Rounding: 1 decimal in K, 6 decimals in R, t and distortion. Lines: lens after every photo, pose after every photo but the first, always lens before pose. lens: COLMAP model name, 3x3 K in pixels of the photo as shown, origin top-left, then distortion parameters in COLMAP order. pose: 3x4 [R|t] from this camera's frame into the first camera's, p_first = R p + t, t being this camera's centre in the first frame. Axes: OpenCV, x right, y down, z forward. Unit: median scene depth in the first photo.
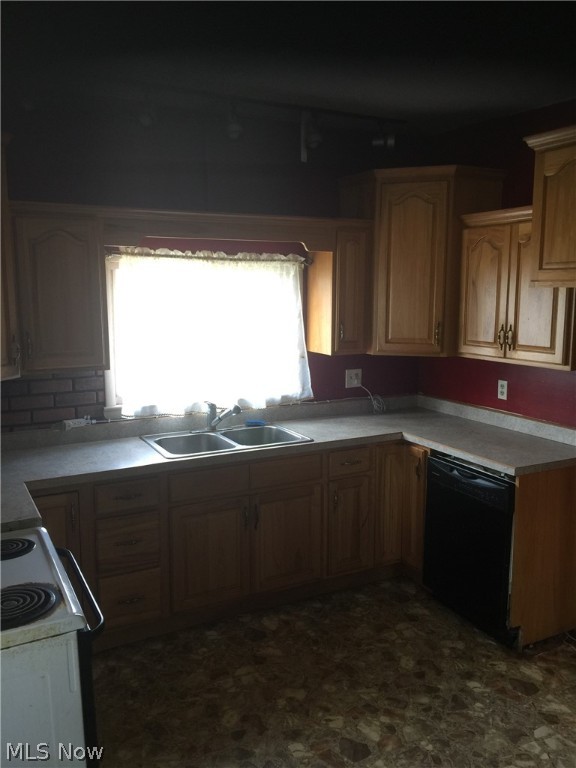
lens RADIAL K [[669.9, 0, 288.0], [0, 669.9, 384.0], [0, 0, 1]] dist [0.126951, 0.000970]
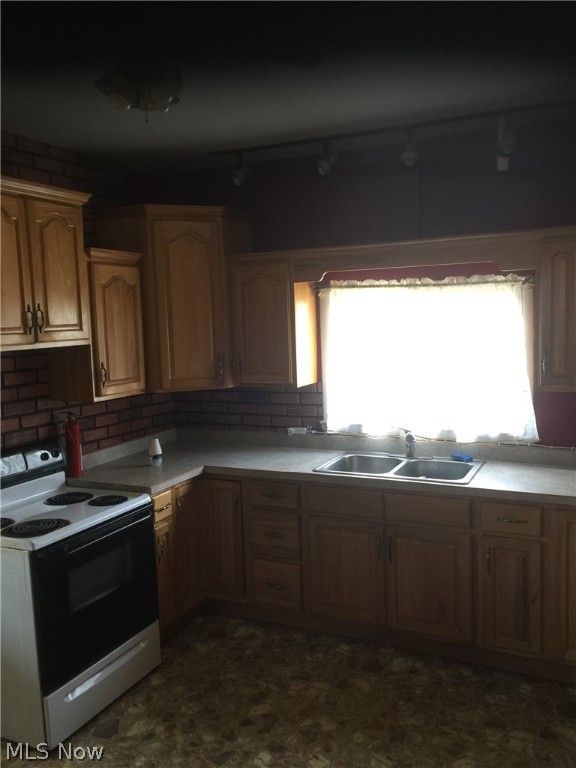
lens RADIAL K [[633.3, 0, 288.0], [0, 633.3, 384.0], [0, 0, 1]] dist [0.021823, -0.015059]
pose [[0.609307, 0.063191, -0.790413, 0.541801], [-0.093031, 0.995632, 0.007883, -0.031048], [0.787458, 0.068730, 0.612524, 0.293192]]
